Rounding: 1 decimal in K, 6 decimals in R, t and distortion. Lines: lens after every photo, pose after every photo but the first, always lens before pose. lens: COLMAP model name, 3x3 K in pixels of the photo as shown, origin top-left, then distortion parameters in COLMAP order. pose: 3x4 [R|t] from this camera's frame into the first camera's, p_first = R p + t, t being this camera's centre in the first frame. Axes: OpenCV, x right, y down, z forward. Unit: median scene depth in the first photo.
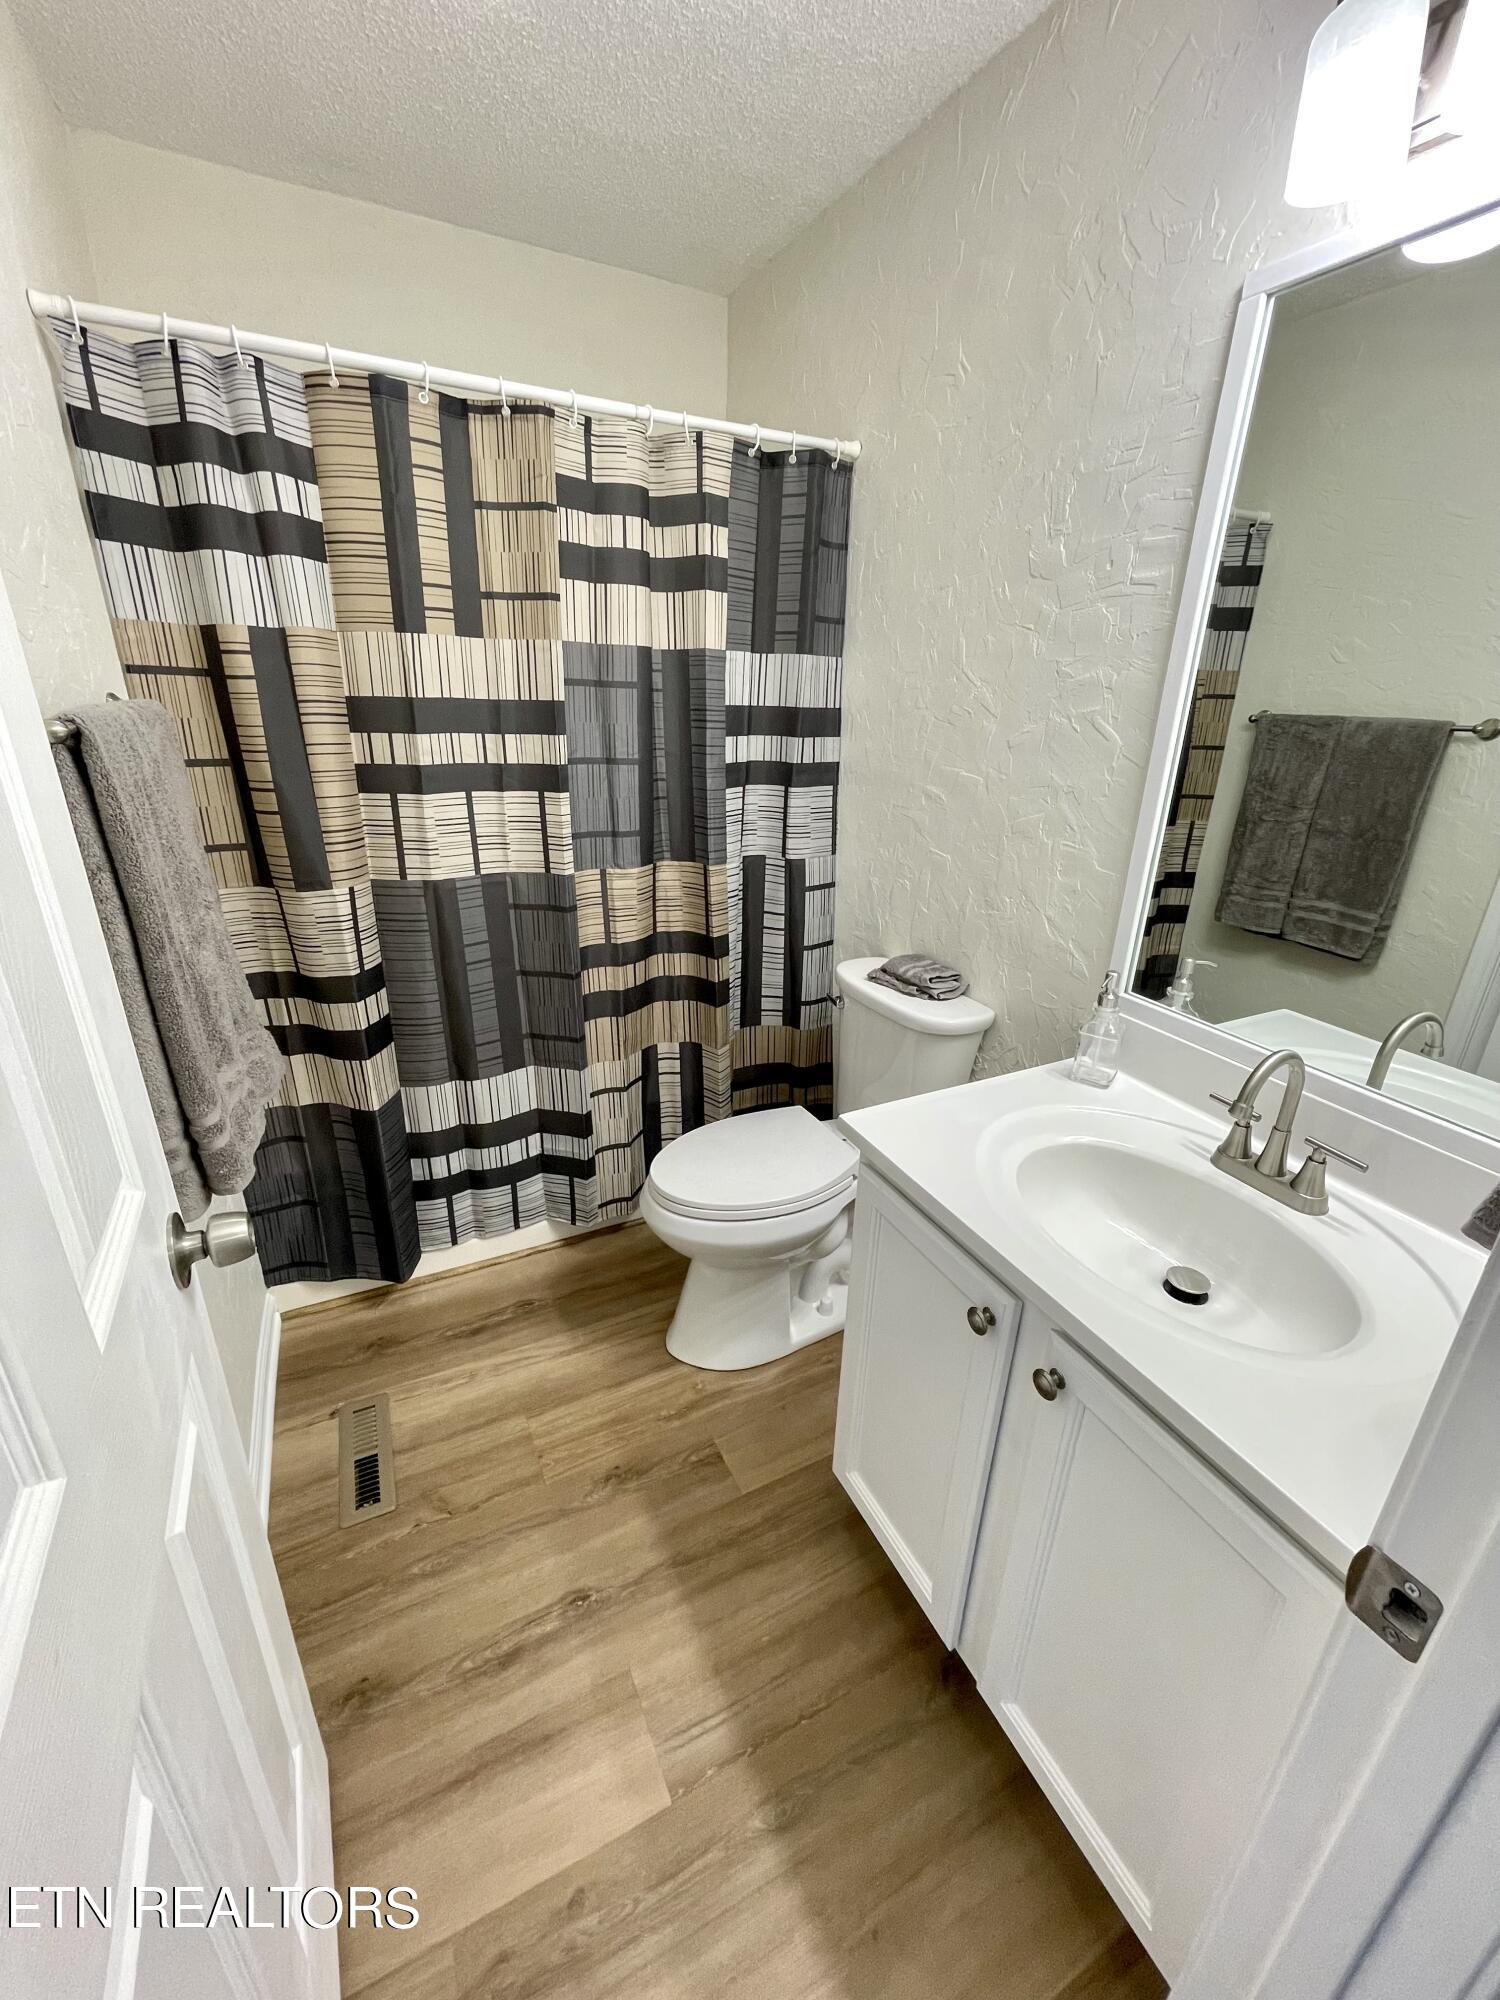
lens RADIAL K [[810.5, 0, 750.0], [0, 810.5, 1000.0], [0, 0, 1]] dist [-0.001496, 0.000212]
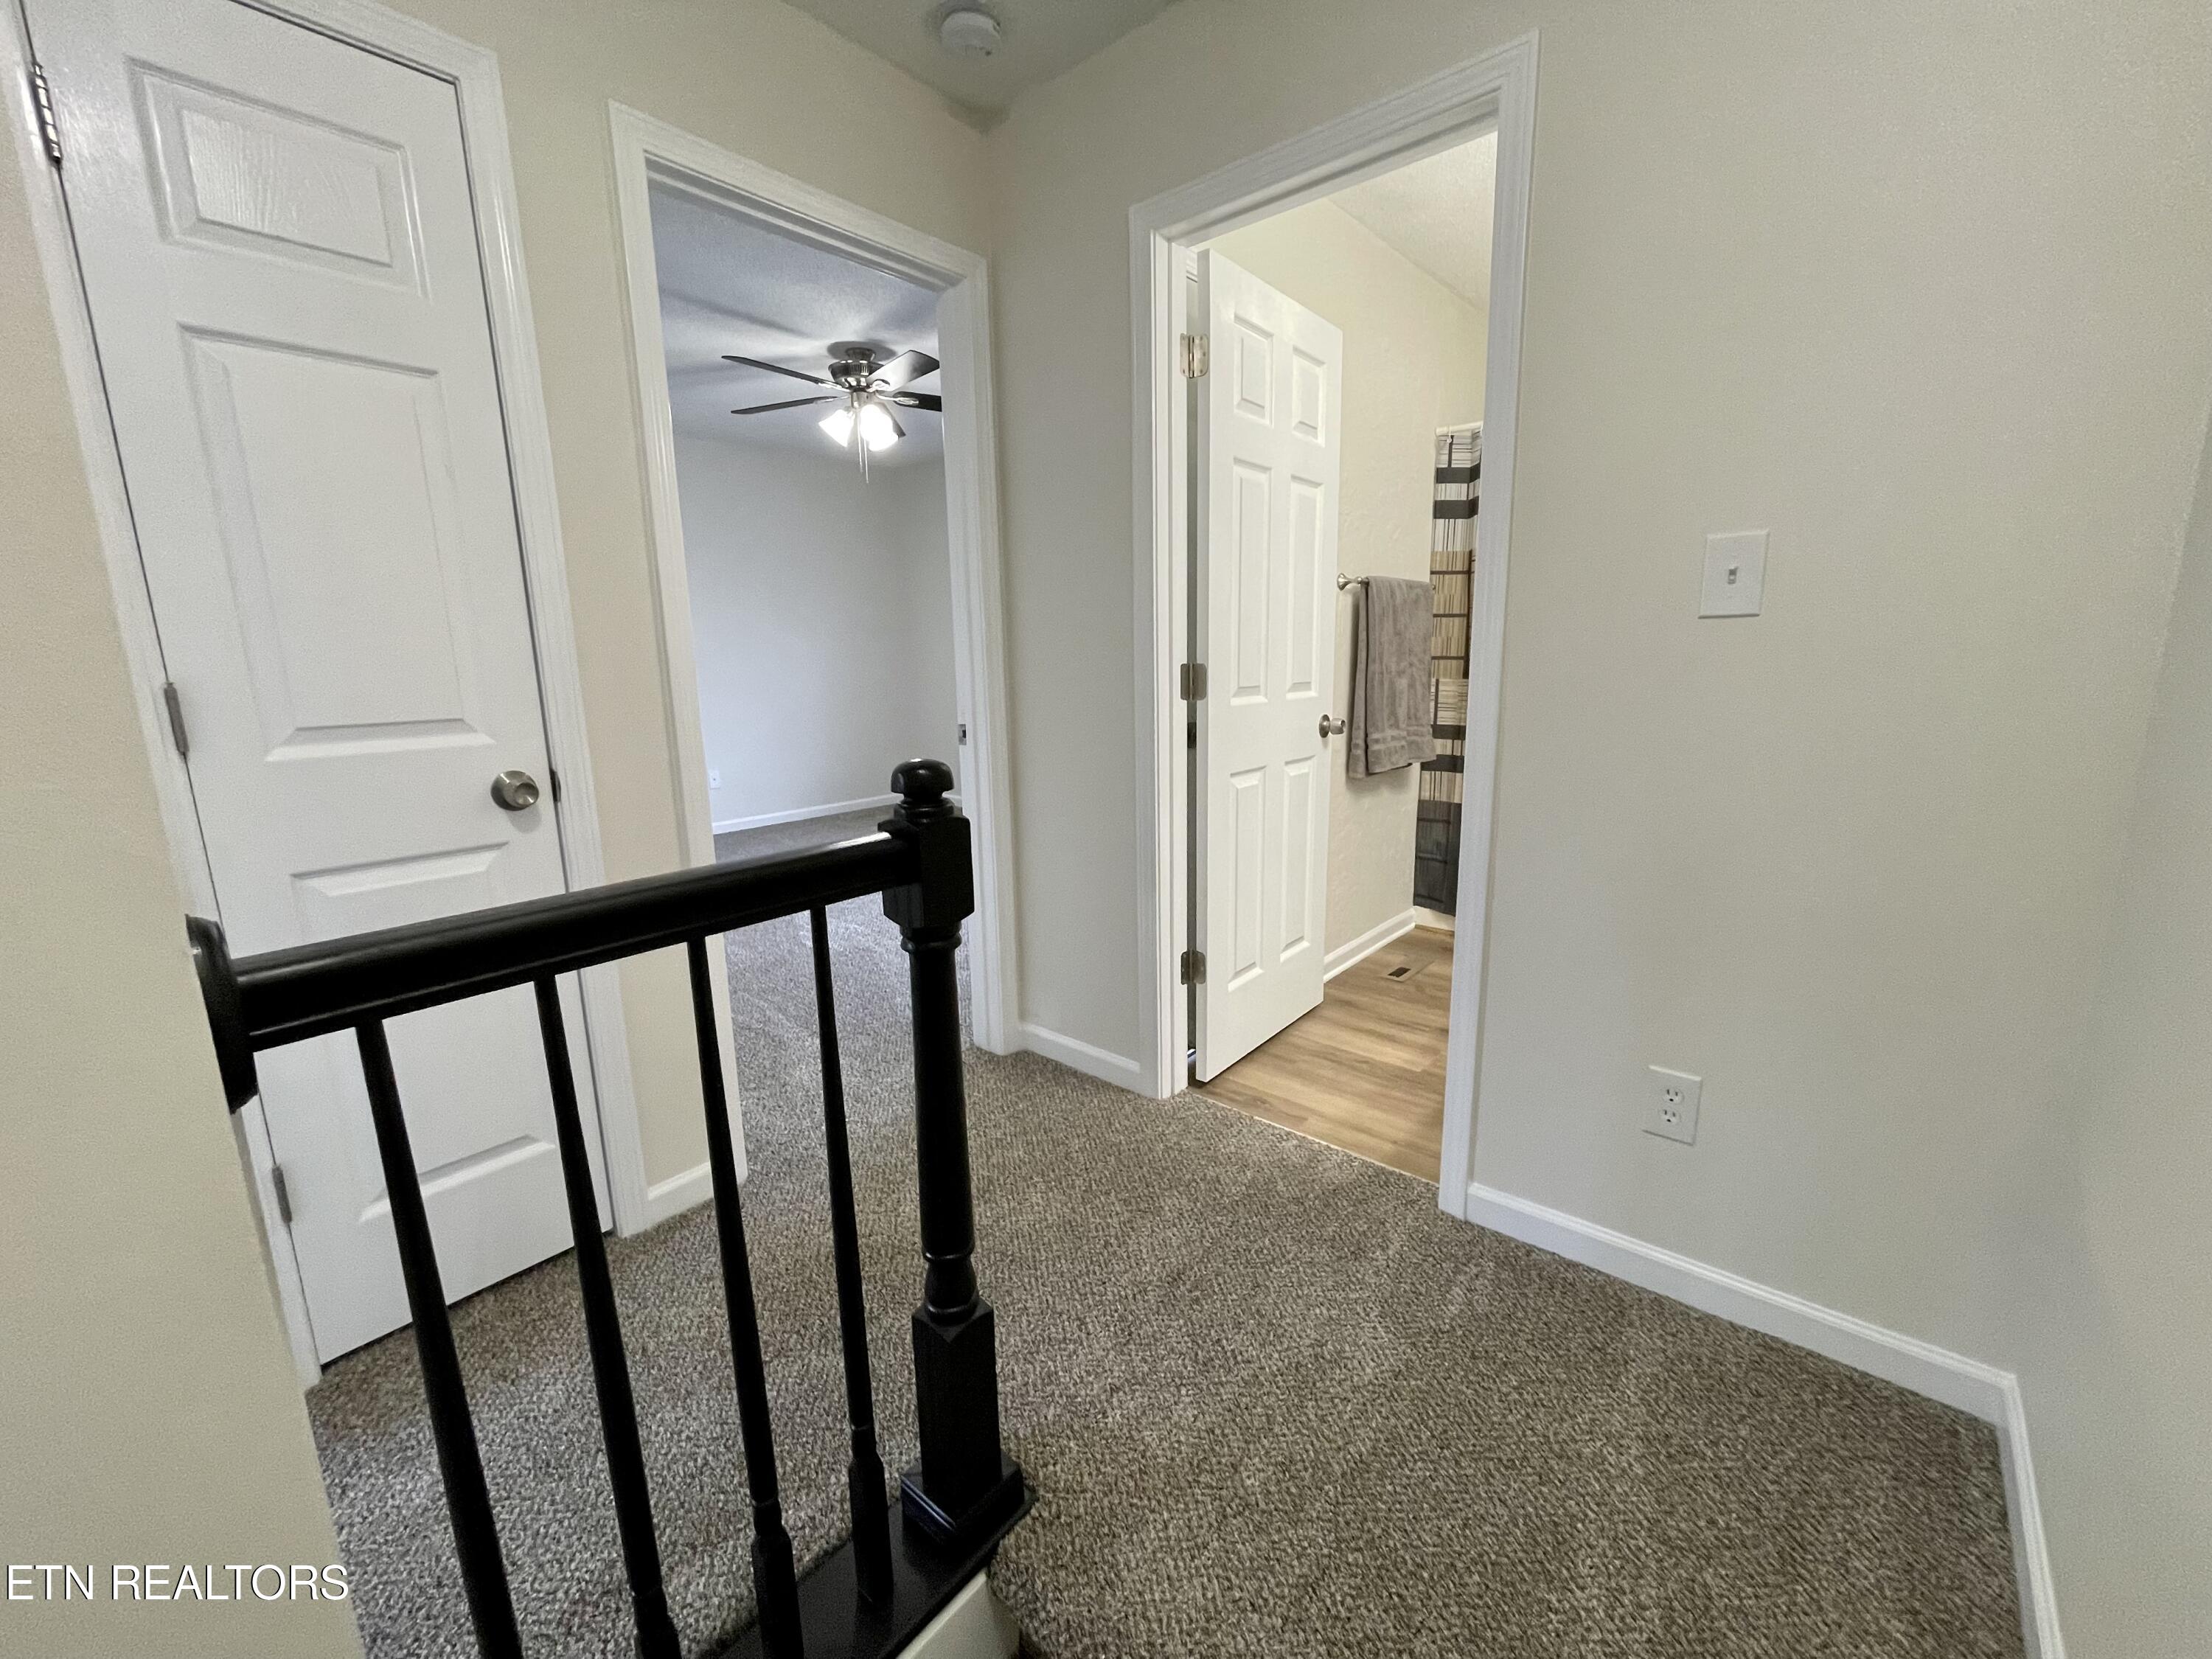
lens RADIAL K [[896.4, 0, 1106.0], [0, 896.4, 829.5], [0, 0, 1]] dist [-0.001496, 0.000212]
pose [[0.389752, 0.144408, -0.909527, 1.291708], [-0.310527, 0.950397, 0.017829, 0.525230], [0.866987, 0.275484, 0.415262, -0.643485]]
